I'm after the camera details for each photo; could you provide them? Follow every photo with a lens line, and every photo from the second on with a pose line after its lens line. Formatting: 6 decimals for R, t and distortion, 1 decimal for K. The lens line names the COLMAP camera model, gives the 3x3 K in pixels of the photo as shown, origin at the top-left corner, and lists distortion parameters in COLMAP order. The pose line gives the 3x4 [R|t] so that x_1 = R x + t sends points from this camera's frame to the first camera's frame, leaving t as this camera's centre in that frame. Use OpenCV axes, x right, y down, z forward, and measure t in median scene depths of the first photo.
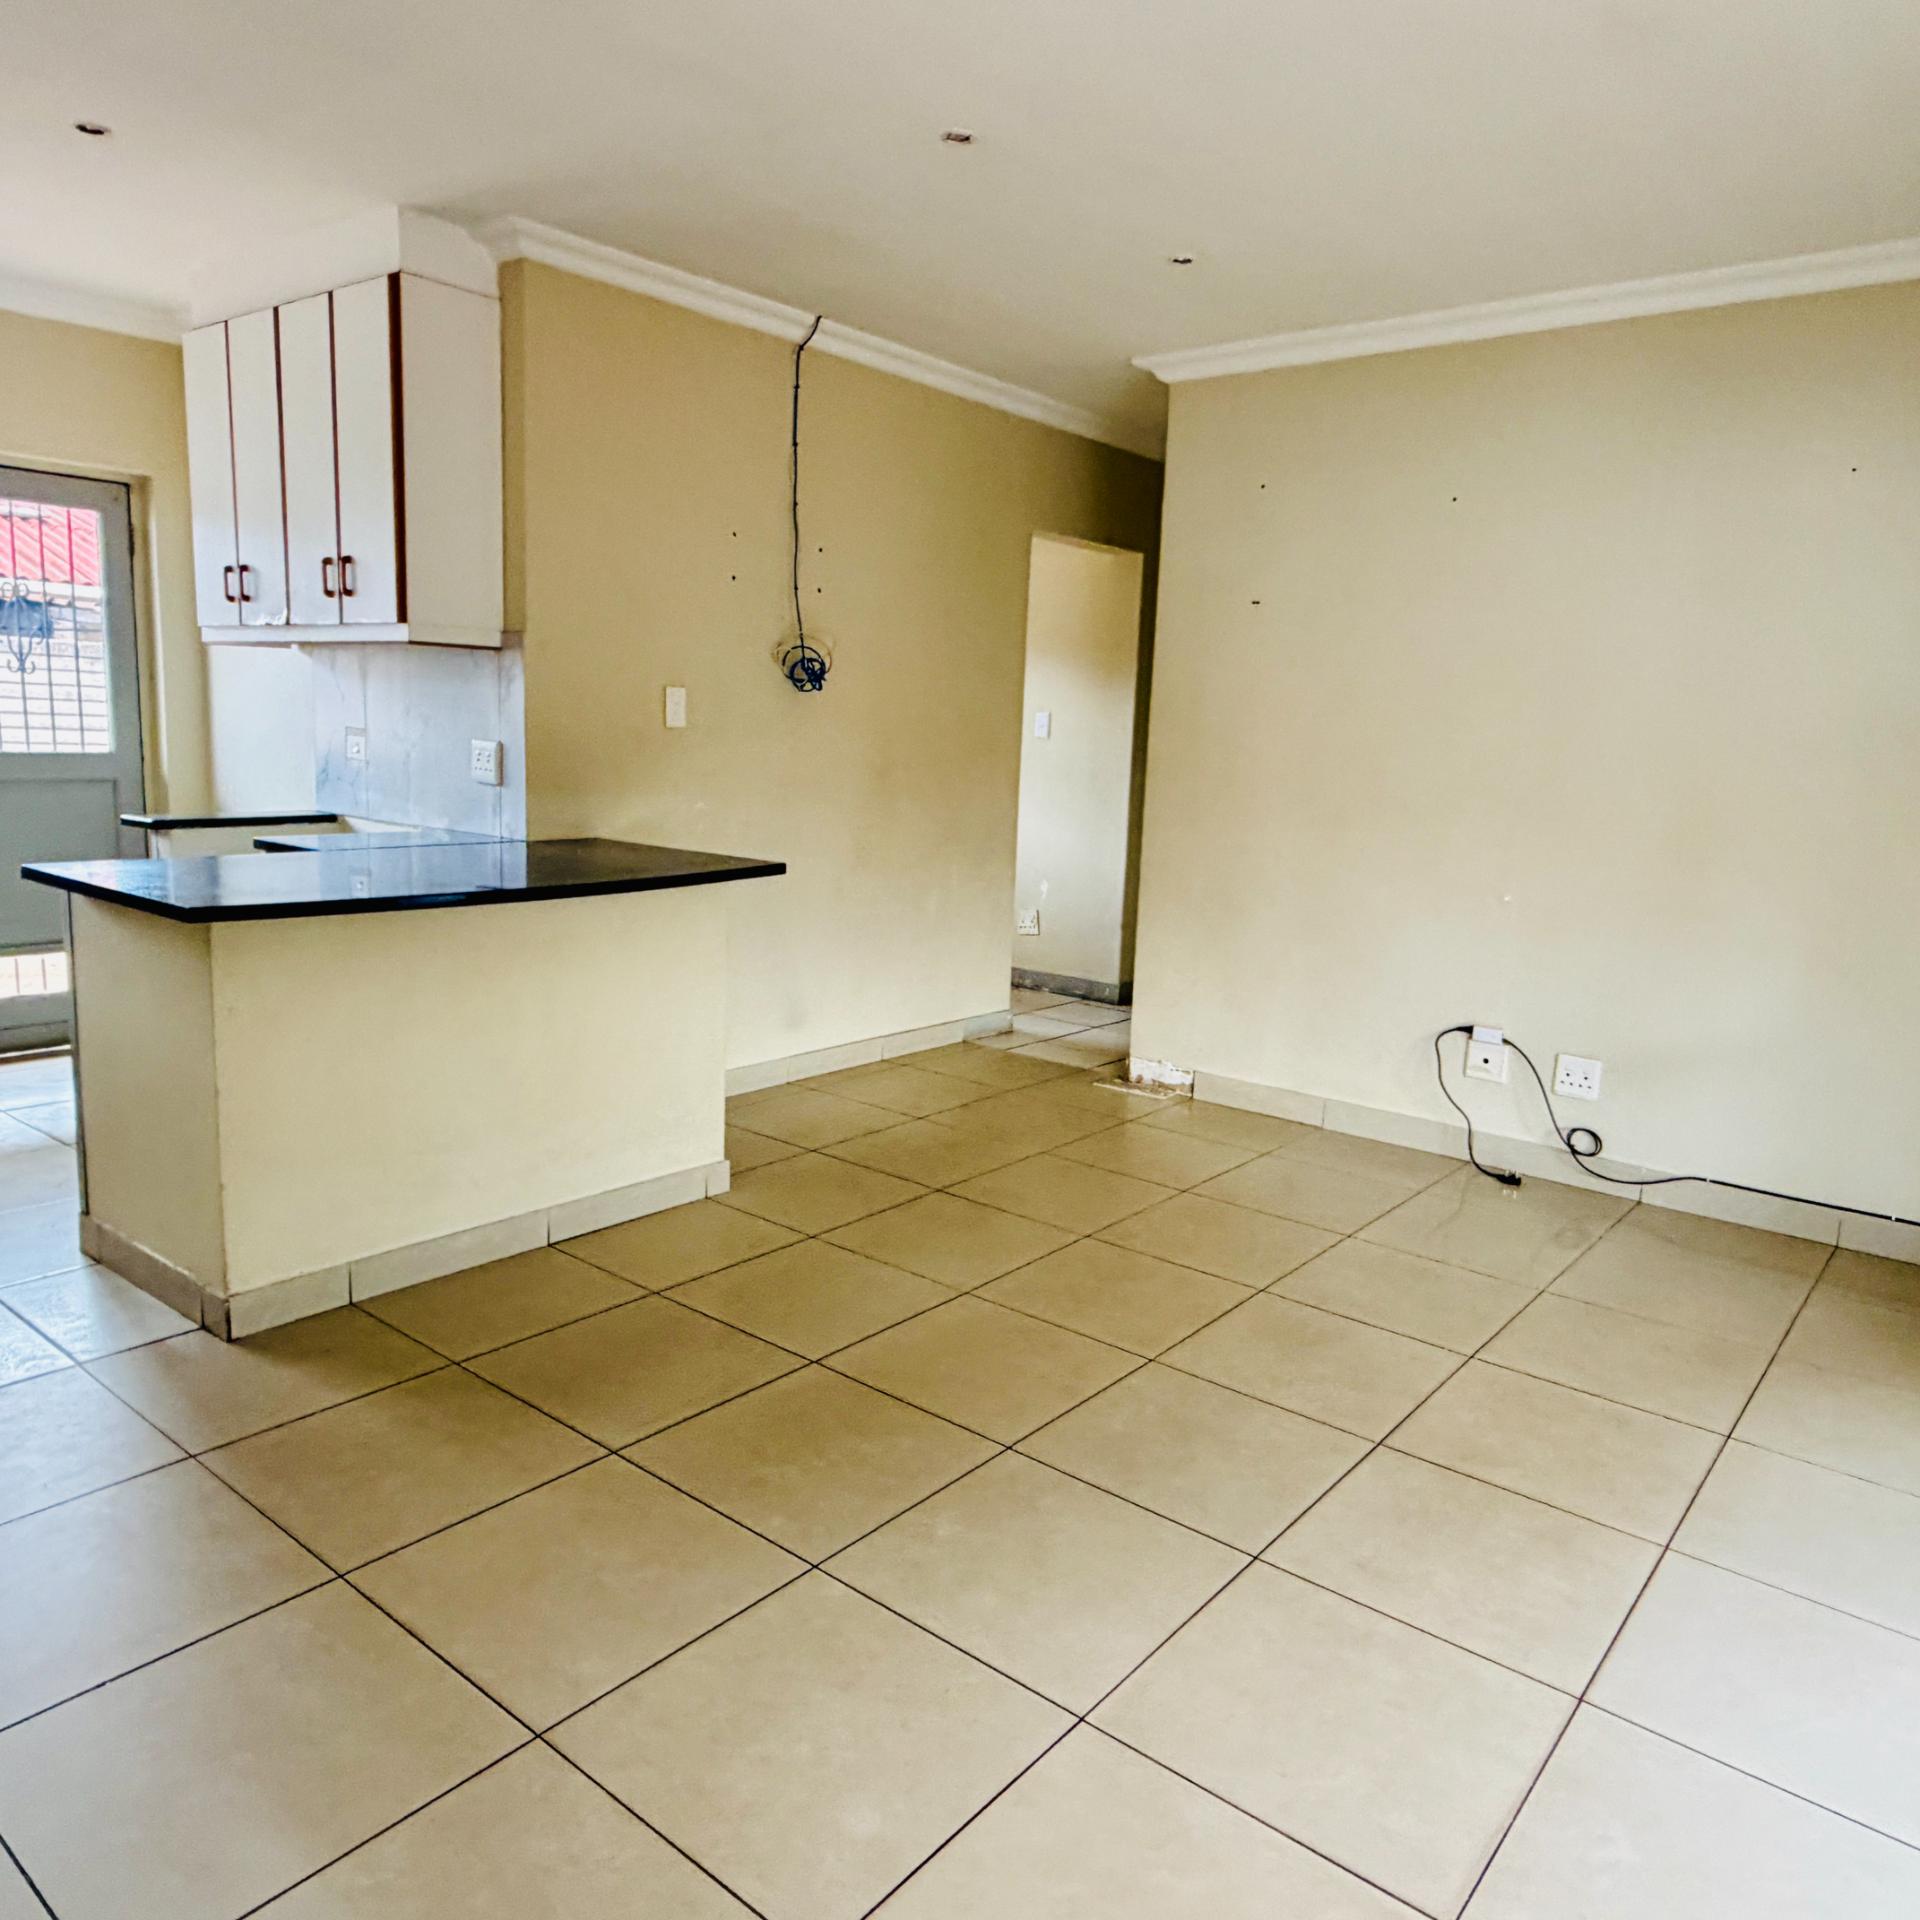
lens RADIAL K [[1414.3, 0, 960.0], [0, 1414.3, 960.0], [0, 0, 1]] dist [-0.002431, -0.007844]
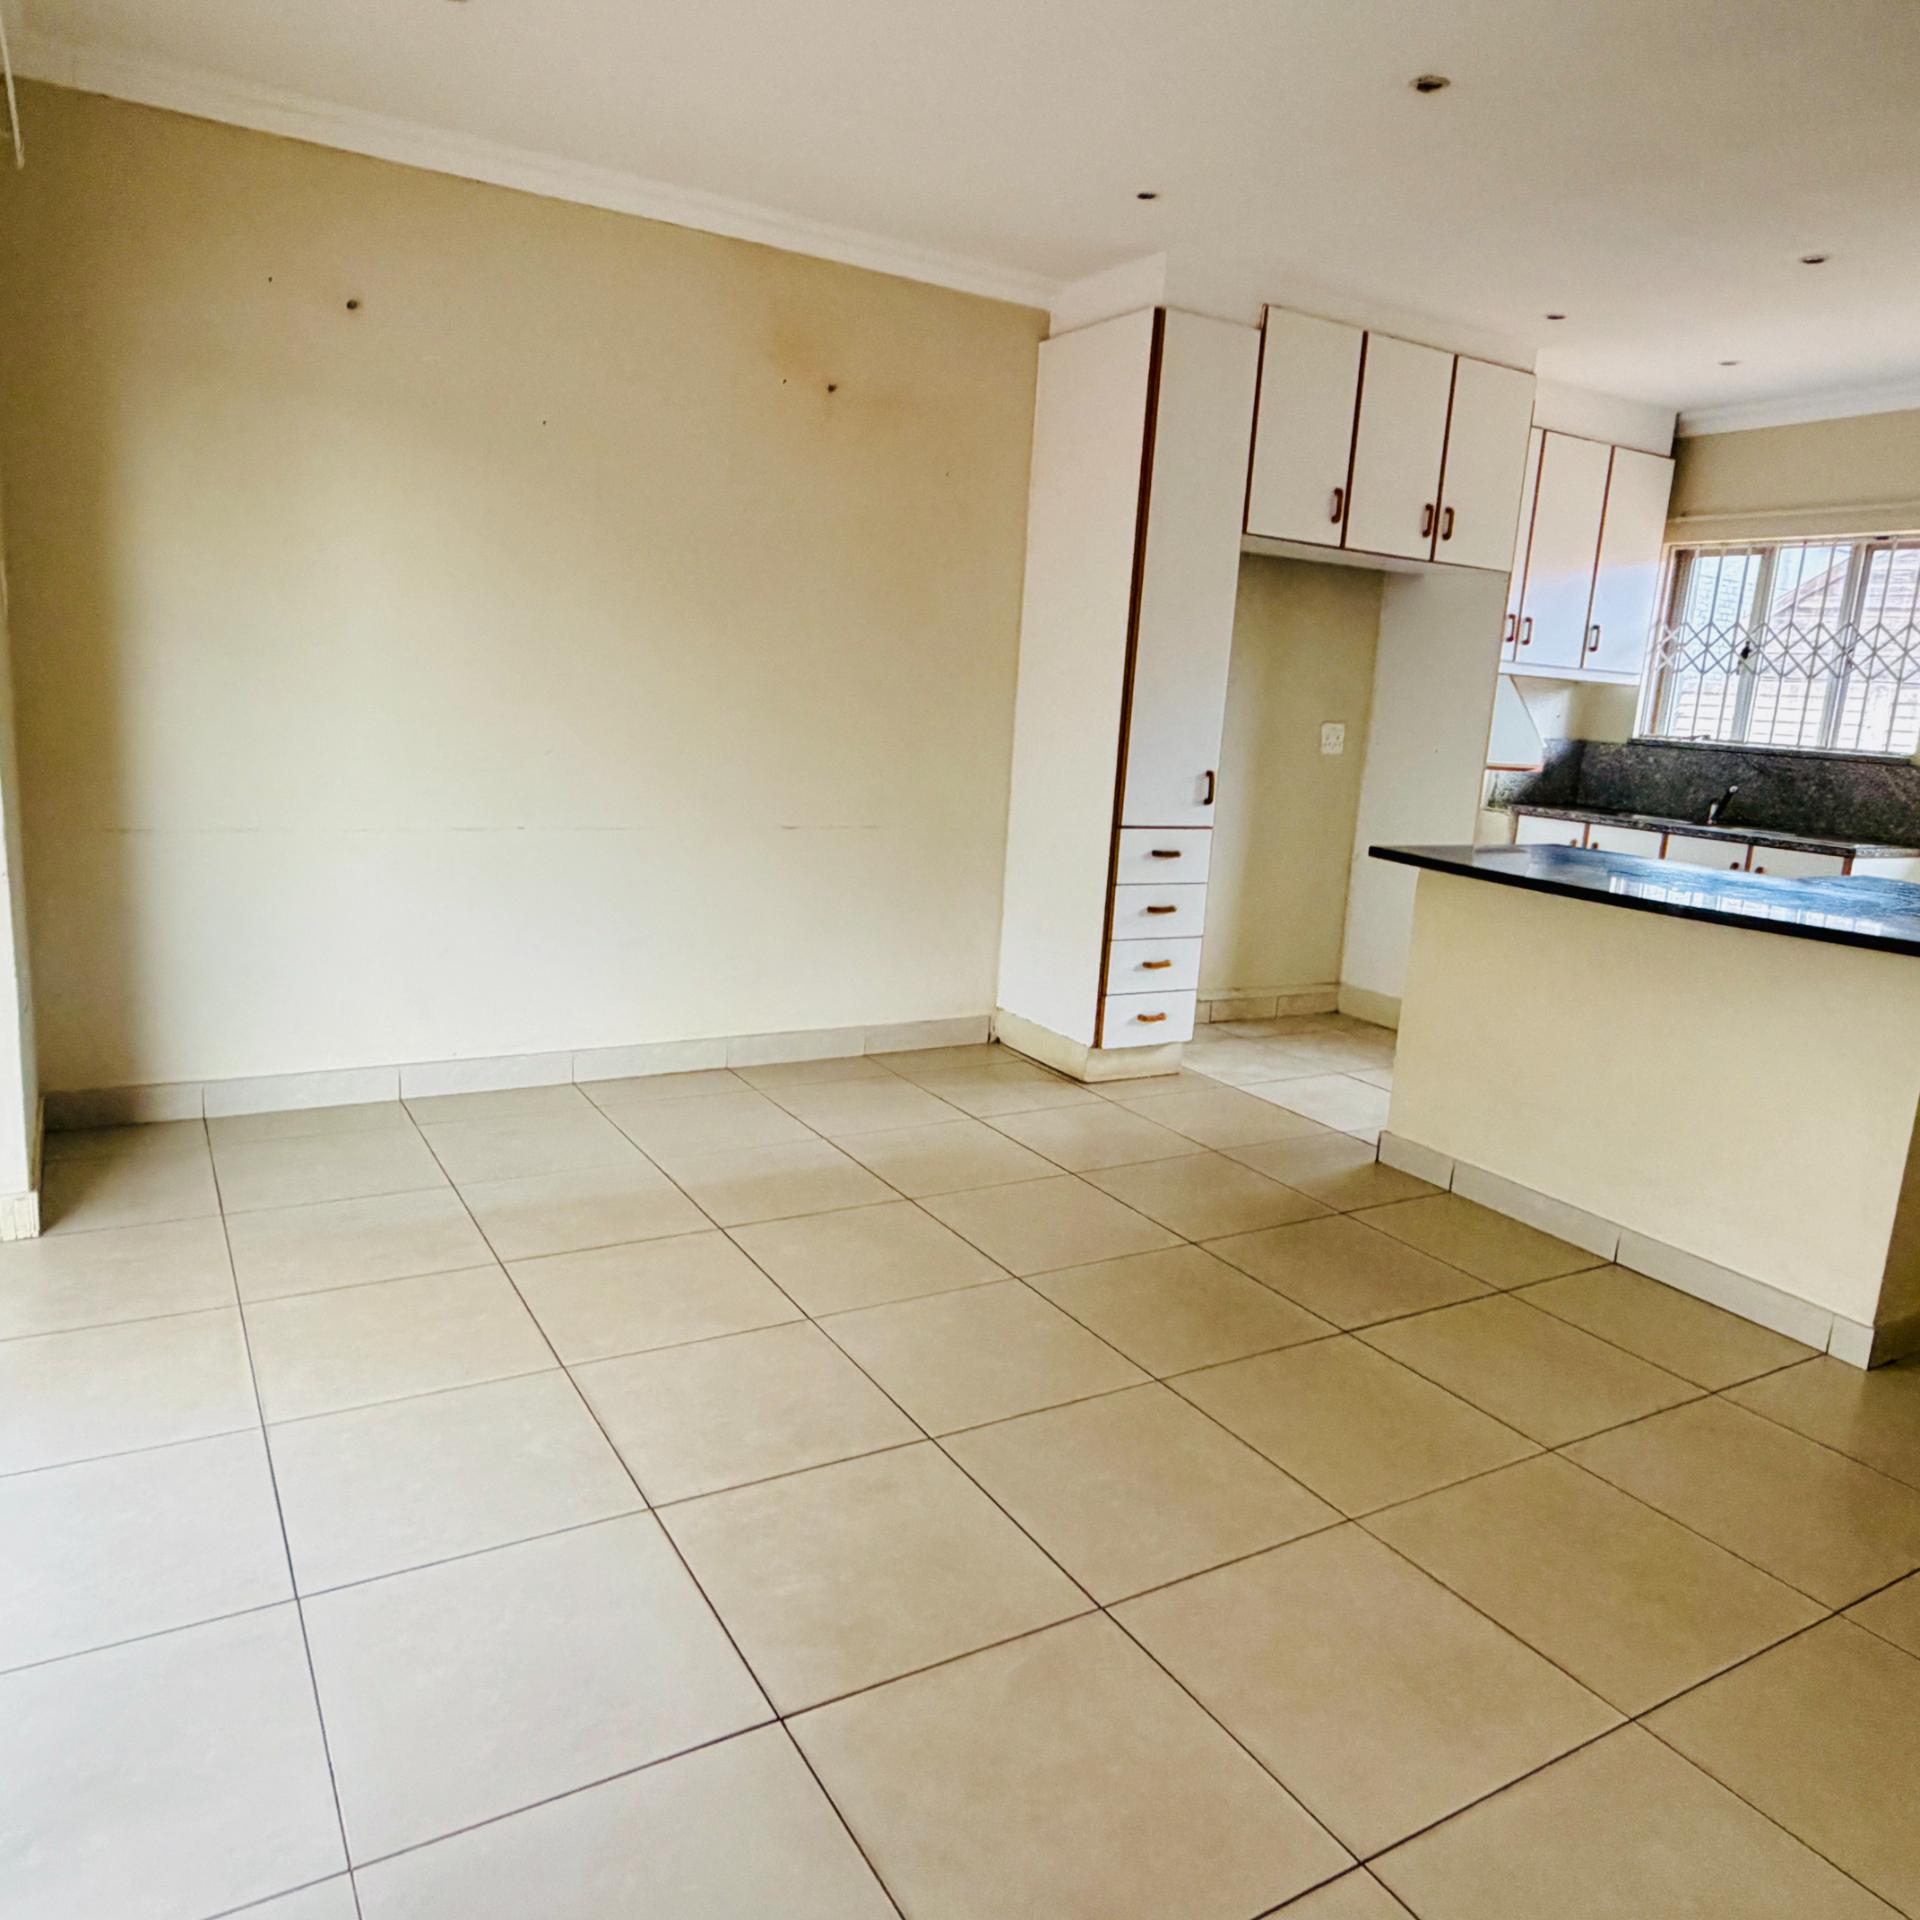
lens RADIAL K [[1404.1, 0, 960.0], [0, 1404.1, 960.0], [0, 0, 1]] dist [-0.008764, 0.006457]
pose [[-0.348870, 0.121588, -0.929250, 0.596883], [-0.229234, 0.950357, 0.210412, -0.080927], [0.908703, 0.286422, -0.303679, 0.639359]]
